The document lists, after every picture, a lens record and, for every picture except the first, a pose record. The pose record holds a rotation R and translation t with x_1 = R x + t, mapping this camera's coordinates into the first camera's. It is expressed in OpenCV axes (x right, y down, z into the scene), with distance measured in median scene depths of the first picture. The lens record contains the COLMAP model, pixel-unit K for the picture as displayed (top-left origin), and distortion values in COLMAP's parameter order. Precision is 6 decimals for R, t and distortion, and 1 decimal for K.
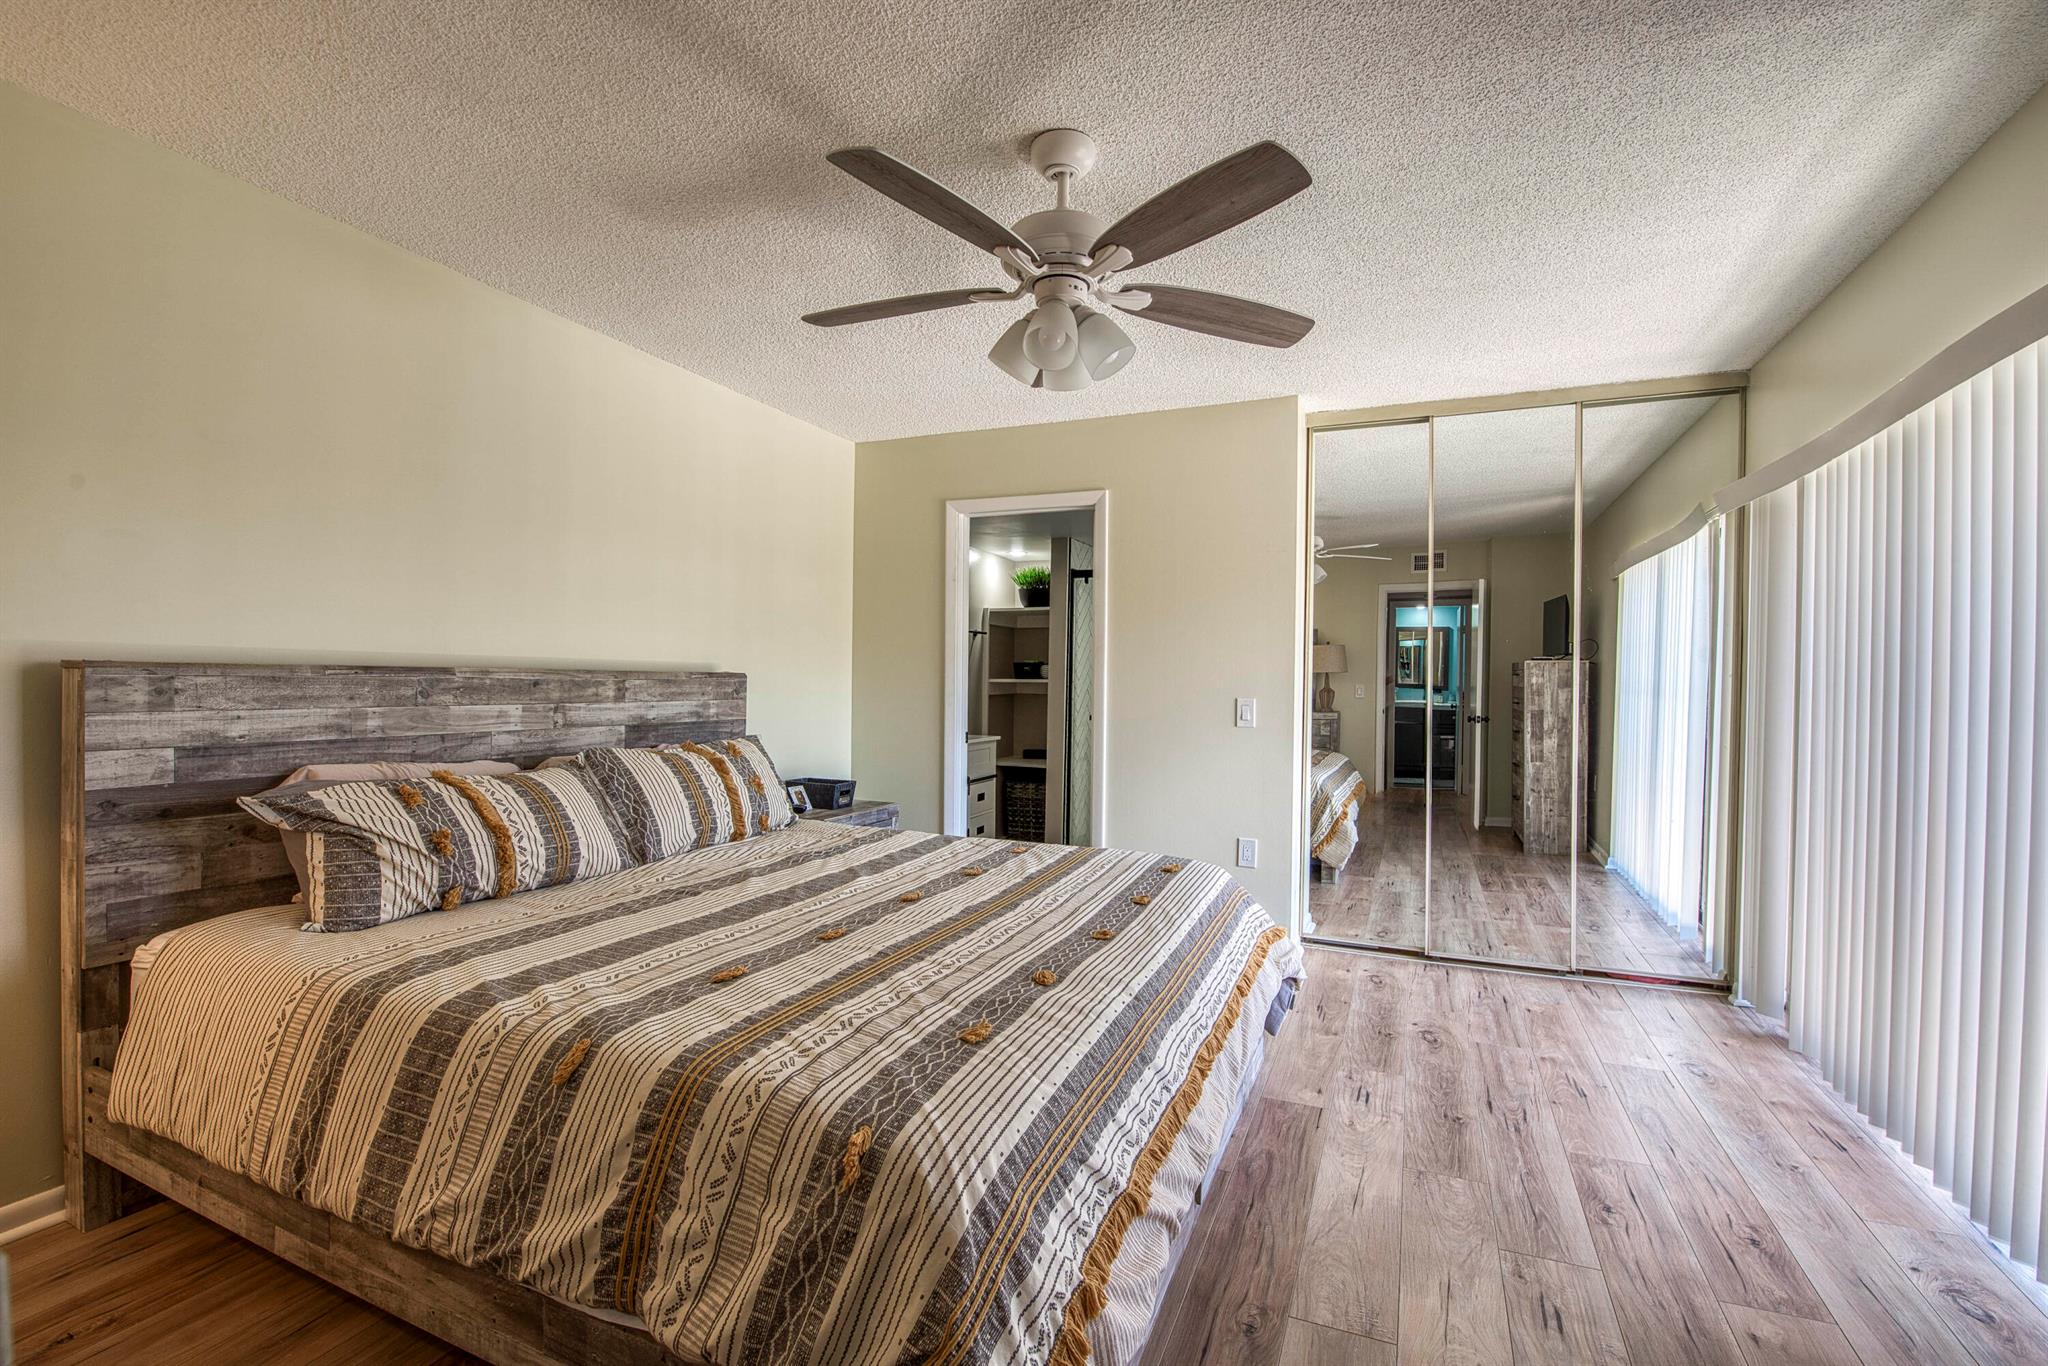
lens RADIAL K [[880.0, 0, 1046.6], [0, 880.0, 687.1], [0, 0, 1]] dist [-0.002830, -0.011167]
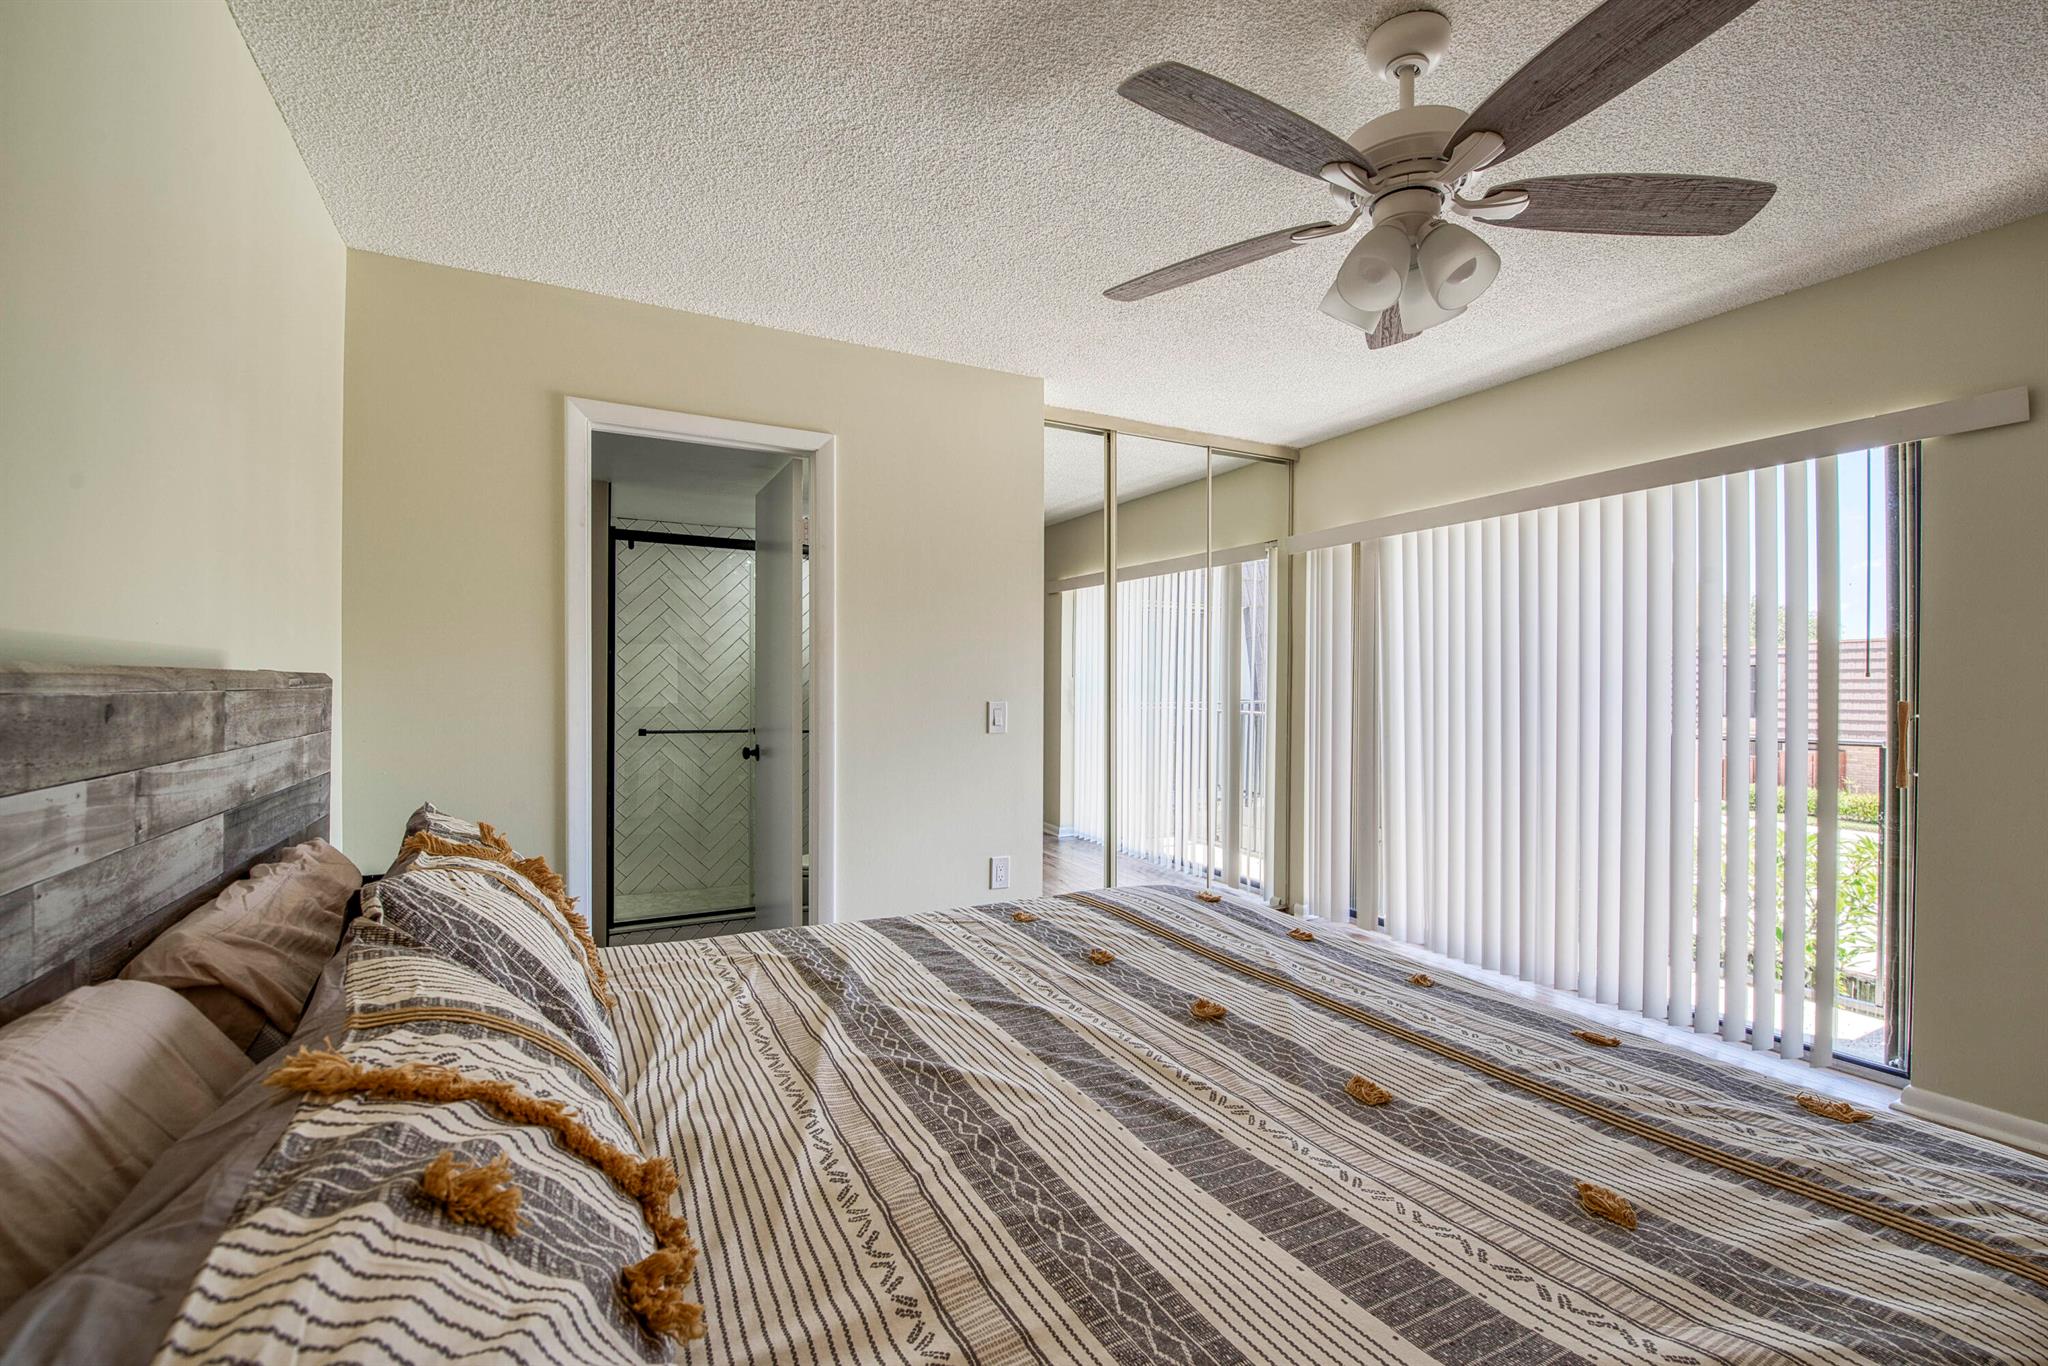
lens RADIAL K [[880.0, 0, 1046.6], [0, 880.0, 687.1], [0, 0, 1]] dist [-0.002830, -0.011167]
pose [[0.626255, -0.011995, 0.779526, -0.587712], [0.008586, 0.999927, 0.008488, -0.011727], [-0.779571, 0.001377, 0.626312, 0.524915]]
